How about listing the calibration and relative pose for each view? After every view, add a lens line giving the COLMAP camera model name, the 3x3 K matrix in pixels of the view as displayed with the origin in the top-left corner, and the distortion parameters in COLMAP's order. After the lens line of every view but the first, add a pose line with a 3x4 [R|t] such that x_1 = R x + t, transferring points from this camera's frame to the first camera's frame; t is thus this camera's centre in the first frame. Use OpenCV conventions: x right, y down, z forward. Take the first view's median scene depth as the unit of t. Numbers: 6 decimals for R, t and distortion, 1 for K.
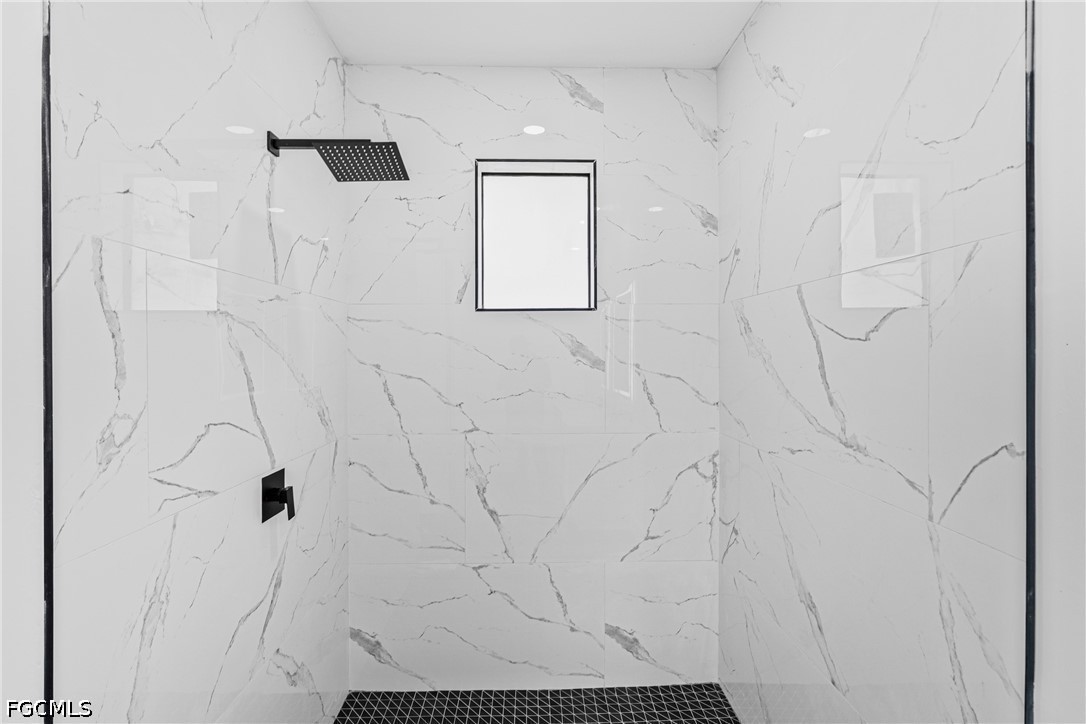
lens RADIAL K [[494.2, 0, 543.4], [0, 494.2, 364.2], [0, 0, 1]] dist [-0.011810, 0.003605]
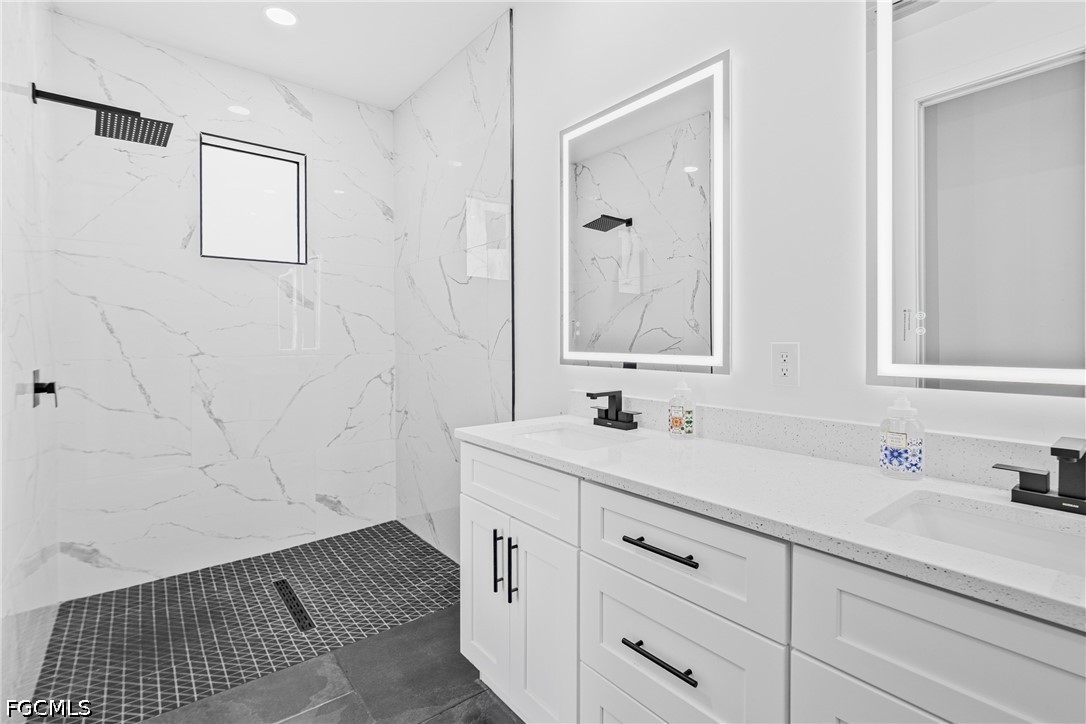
lens RADIAL K [[494.2, 0, 531.3], [0, 494.2, 346.5], [0, 0, 1]] dist [-0.011810, 0.003605]
pose [[0.808663, -0.005002, 0.588250, -0.193536], [0.005691, 0.999984, 0.000680, 0.119072], [-0.588244, 0.002798, 0.808679, -0.462477]]
